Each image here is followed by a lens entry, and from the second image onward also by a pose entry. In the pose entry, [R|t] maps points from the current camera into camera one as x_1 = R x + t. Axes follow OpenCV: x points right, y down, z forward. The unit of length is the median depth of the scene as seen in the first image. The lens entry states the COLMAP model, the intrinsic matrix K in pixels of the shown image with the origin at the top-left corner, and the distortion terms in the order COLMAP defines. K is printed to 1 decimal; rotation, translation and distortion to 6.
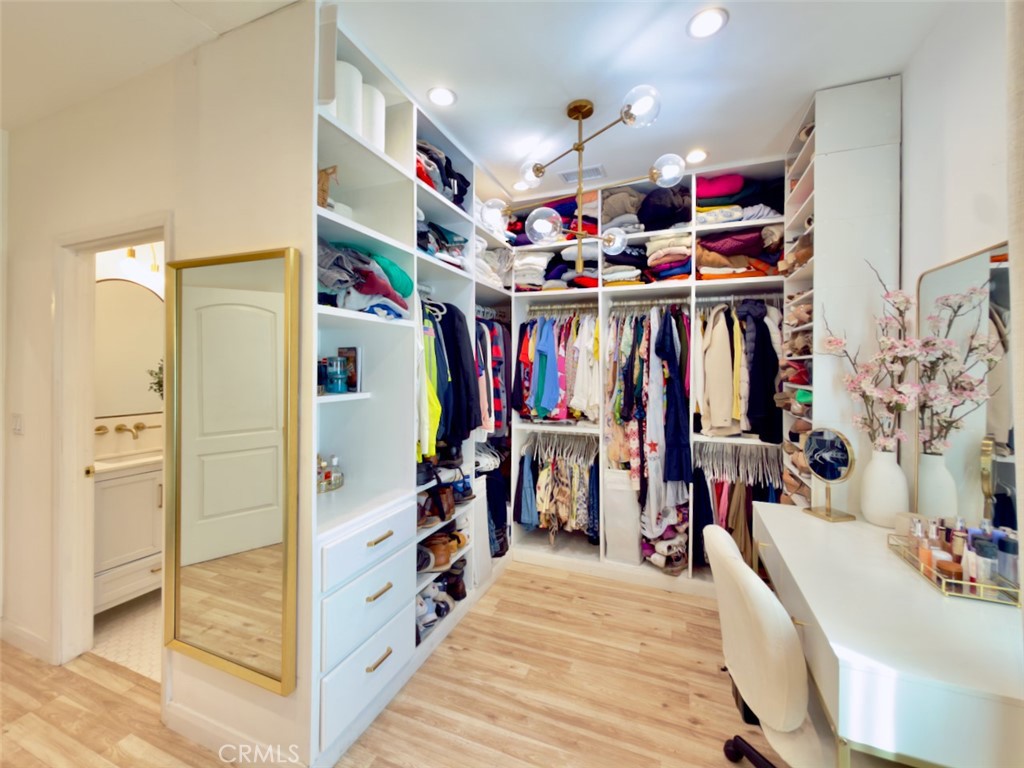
lens RADIAL K [[409.9, 0, 516.2], [0, 409.9, 375.9], [0, 0, 1]] dist [-0.000298, 0.000703]
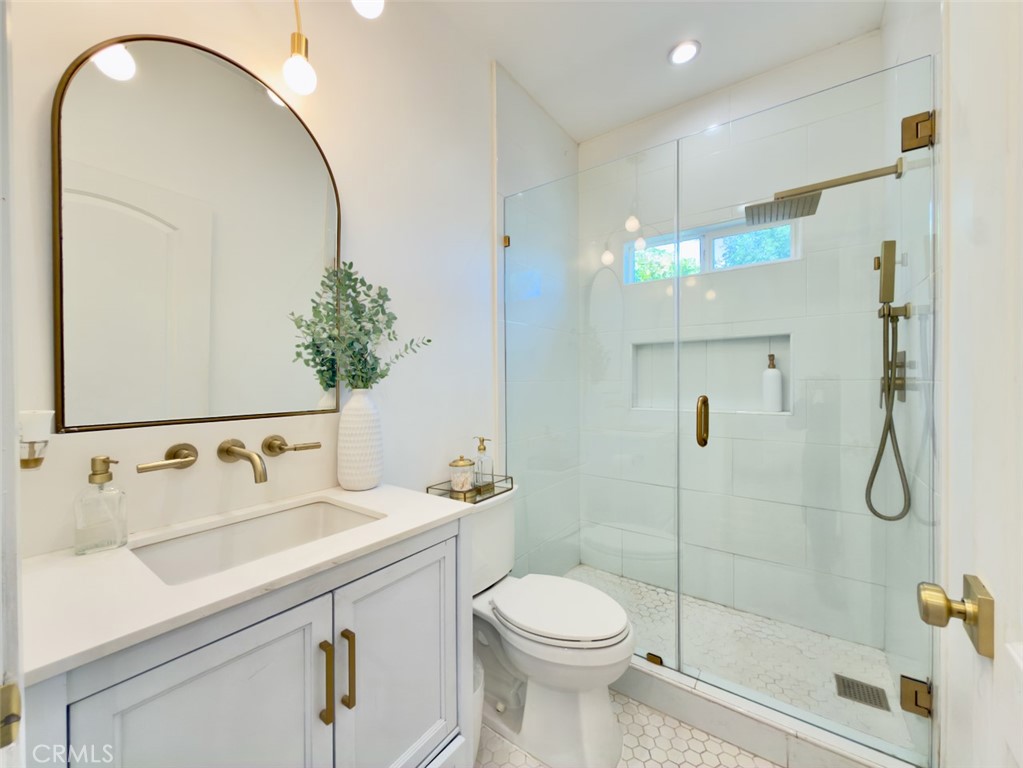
lens RADIAL K [[412.1, 0, 513.9], [0, 412.1, 383.5], [0, 0, 1]] dist [0.000484, -0.000322]
pose [[0.968688, -0.001298, -0.248278, -0.612979], [0.001806, 0.999997, 0.001819, 0.066142], [0.248275, -0.002210, 0.968687, 0.692422]]
